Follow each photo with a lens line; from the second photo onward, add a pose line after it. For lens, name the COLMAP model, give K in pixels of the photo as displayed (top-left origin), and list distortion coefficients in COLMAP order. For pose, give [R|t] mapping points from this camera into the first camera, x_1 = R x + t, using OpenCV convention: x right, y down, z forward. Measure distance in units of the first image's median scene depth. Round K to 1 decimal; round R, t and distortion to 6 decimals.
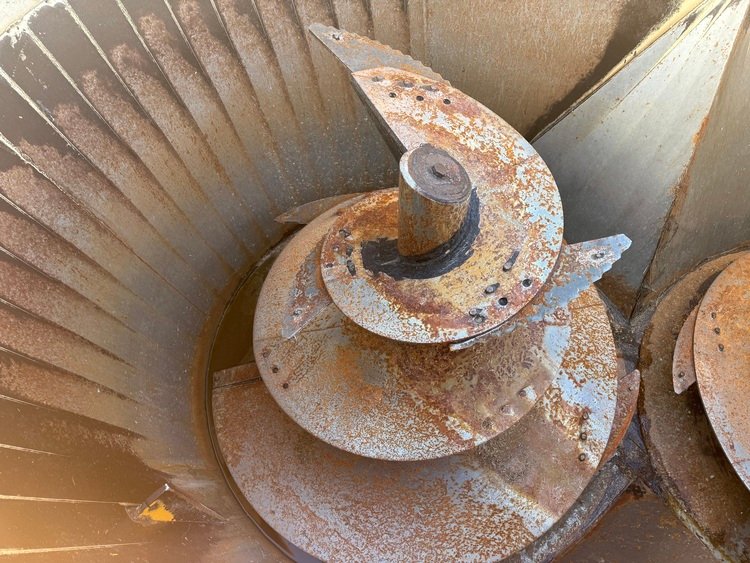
lens RADIAL K [[524.6, 0, 375.0], [0, 524.6, 281.5], [0, 0, 1]] dist [0.076664, -0.098753]
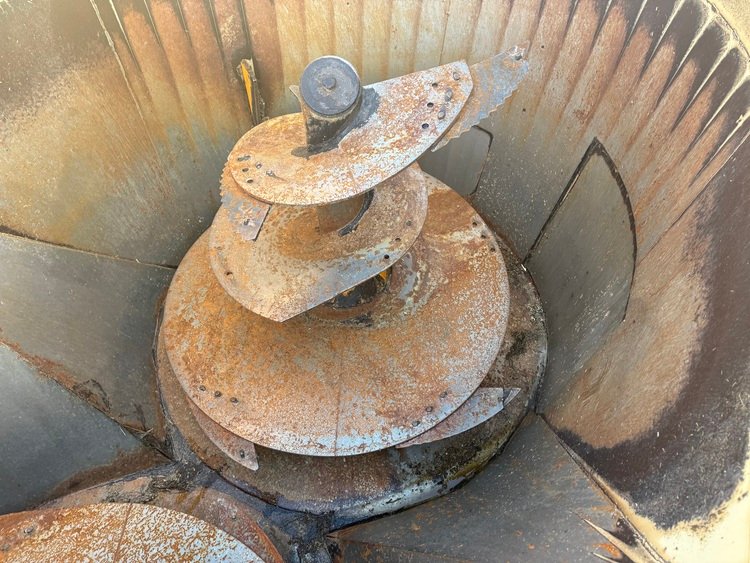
lens RADIAL K [[524.6, 0, 375.0], [0, 524.6, 281.5], [0, 0, 1]] dist [0.076664, -0.098753]
pose [[0.237593, -0.776311, 0.583859, 0.313622], [0.850234, 0.456872, 0.261476, -0.010865], [-0.469736, 0.434292, 0.768595, 0.027616]]
